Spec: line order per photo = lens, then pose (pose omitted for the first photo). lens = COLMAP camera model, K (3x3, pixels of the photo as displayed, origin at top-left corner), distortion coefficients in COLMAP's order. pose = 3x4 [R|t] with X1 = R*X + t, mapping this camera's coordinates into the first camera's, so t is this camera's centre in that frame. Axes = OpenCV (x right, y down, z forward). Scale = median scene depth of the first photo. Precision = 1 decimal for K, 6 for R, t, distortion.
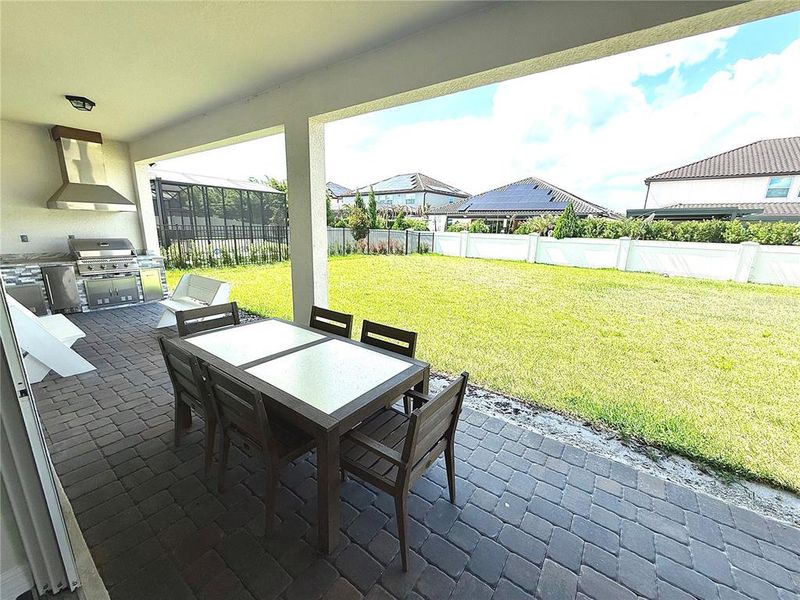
lens RADIAL K [[317.8, 0, 396.5], [0, 317.8, 299.2], [0, 0, 1]] dist [-0.000552, 0.000919]
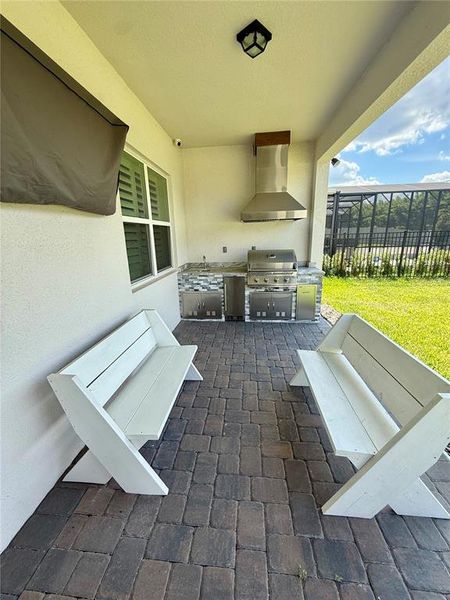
lens RADIAL K [[238.4, 0, 224.8], [0, 238.4, 297.4], [0, 0, 1]] dist [-0.000552, 0.000919]
pose [[0.507127, 0.179925, -0.842882, -0.197535], [-0.154318, 0.981118, 0.116587, -0.060471], [0.847944, 0.070947, 0.525317, 0.275985]]
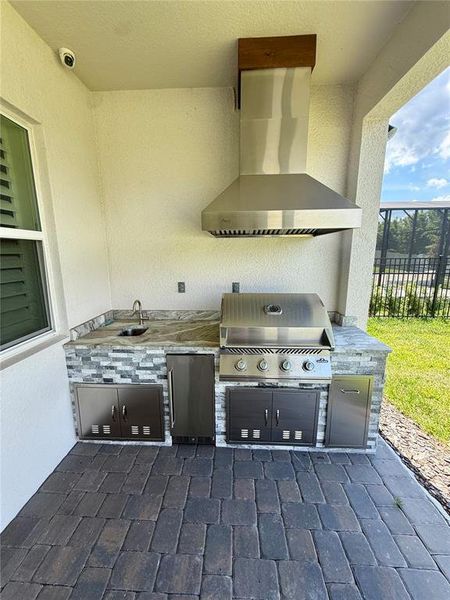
lens RADIAL K [[238.4, 0, 222.2], [0, 238.4, 297.6], [0, 0, 1]] dist [-0.000552, 0.000919]
pose [[0.544183, 0.122045, -0.830042, -0.369896], [-0.167366, 0.985268, 0.035142, -0.100835], [0.822103, 0.119797, 0.556592, 0.406704]]
